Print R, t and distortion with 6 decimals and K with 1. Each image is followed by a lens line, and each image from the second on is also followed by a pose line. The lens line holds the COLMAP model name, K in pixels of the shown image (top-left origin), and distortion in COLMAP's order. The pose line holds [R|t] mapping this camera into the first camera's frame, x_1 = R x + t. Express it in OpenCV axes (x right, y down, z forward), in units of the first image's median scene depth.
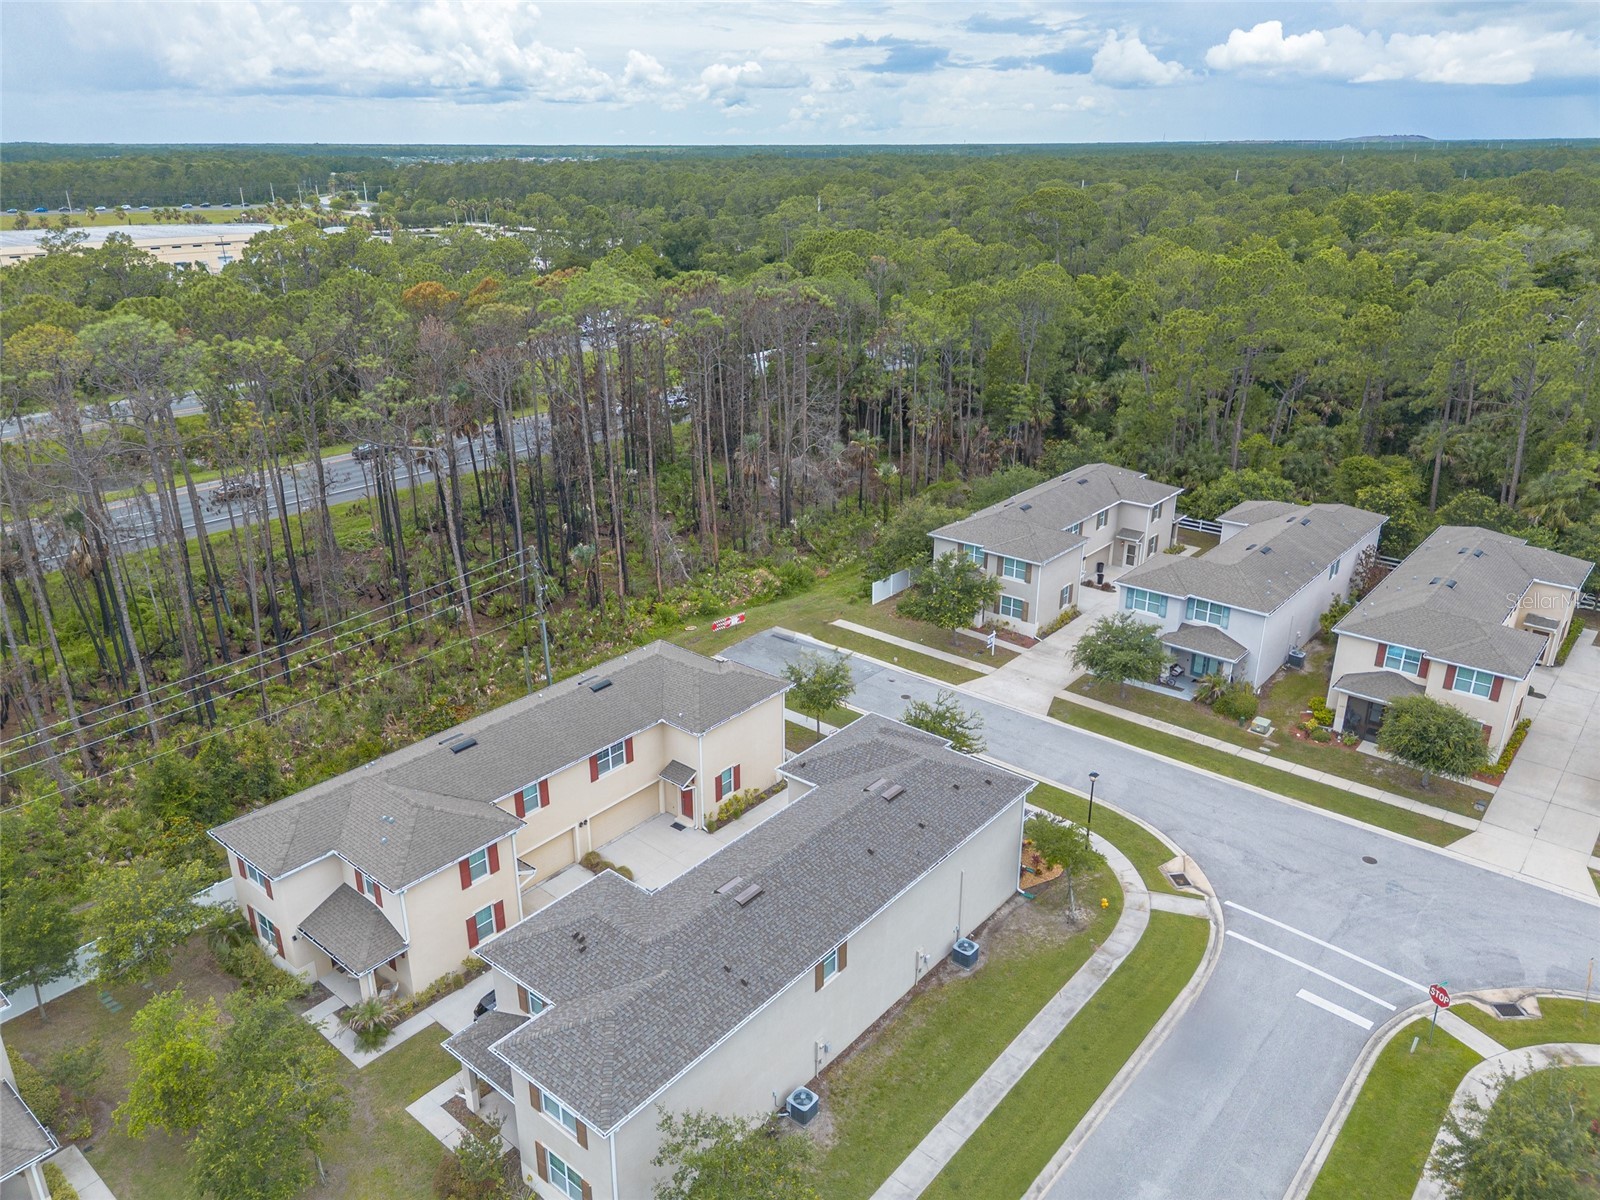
lens RADIAL K [[1133.0, 0, 798.2], [0, 1133.0, 616.1], [0, 0, 1]] dist [0.077691, -0.072815]
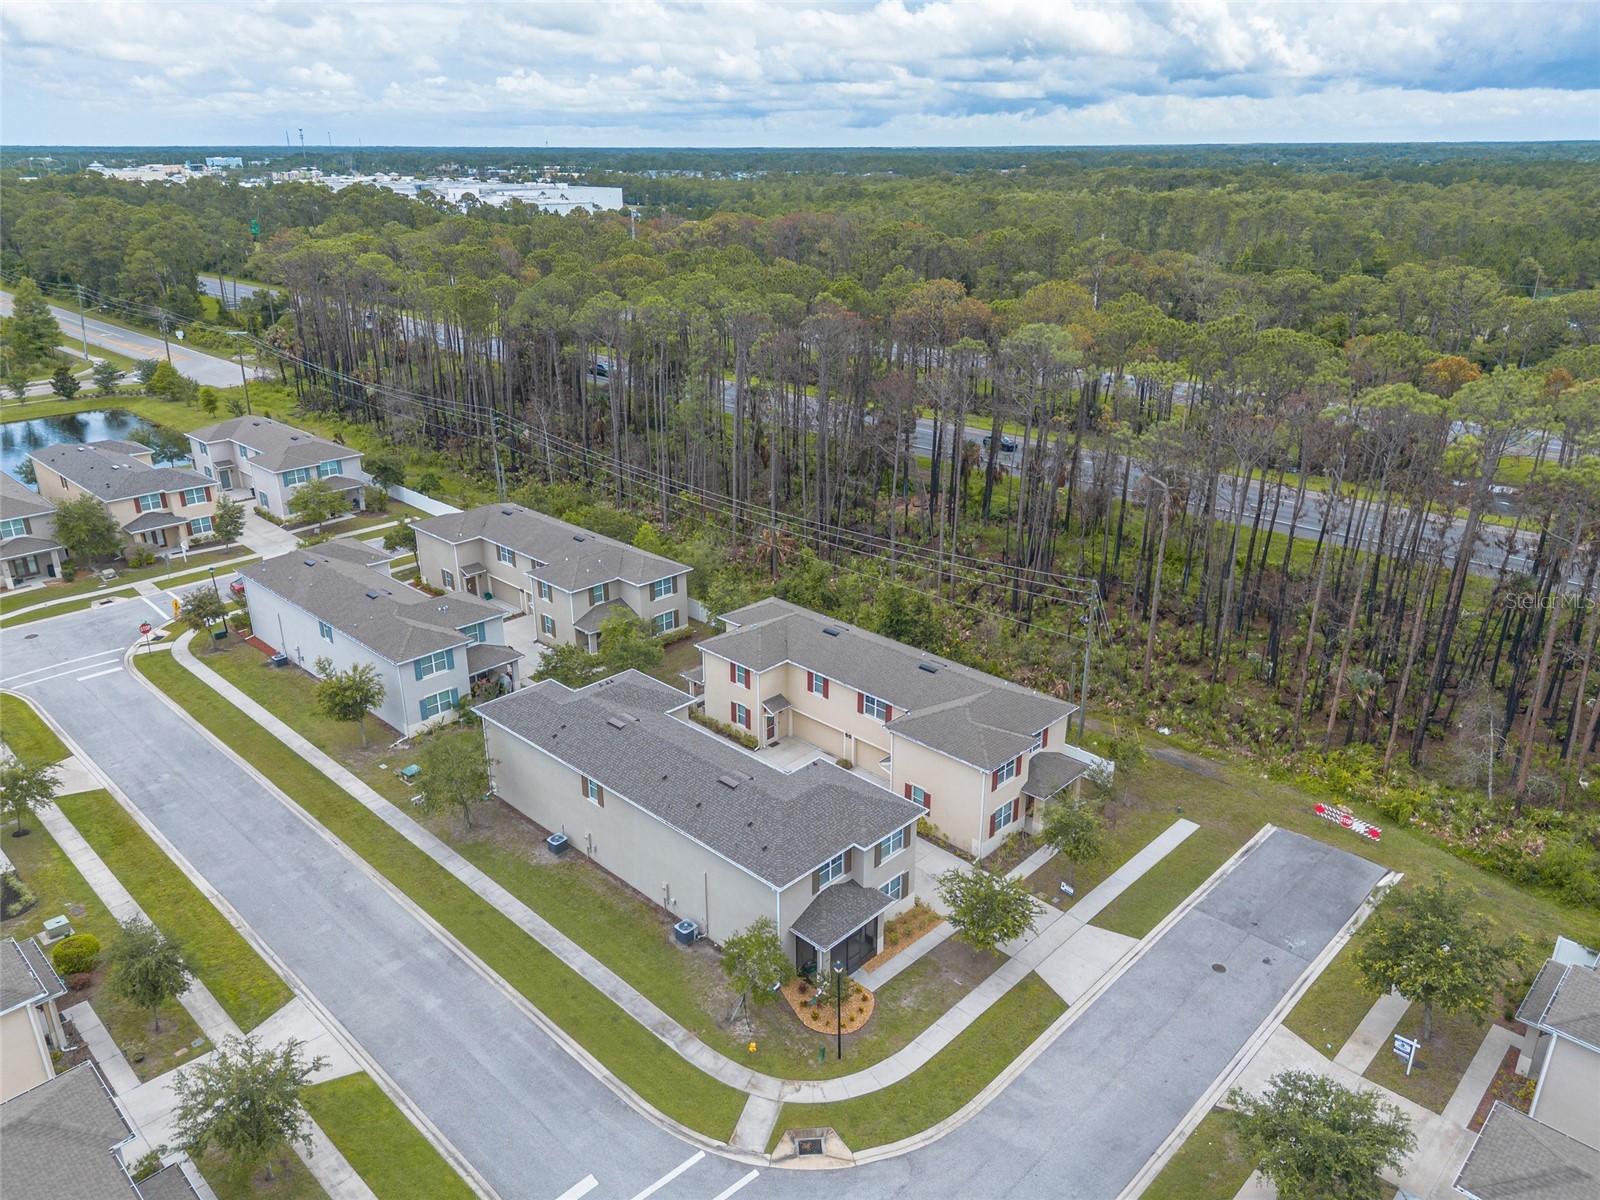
lens RADIAL K [[1133.0, 0, 798.2], [0, 1133.0, 616.1], [0, 0, 1]] dist [0.077691, -0.072815]
pose [[-0.072878, 0.385144, -0.919974, 0.788505], [-0.379871, 0.842178, 0.382667, -0.336074], [0.922164, 0.377360, 0.084929, 0.648299]]
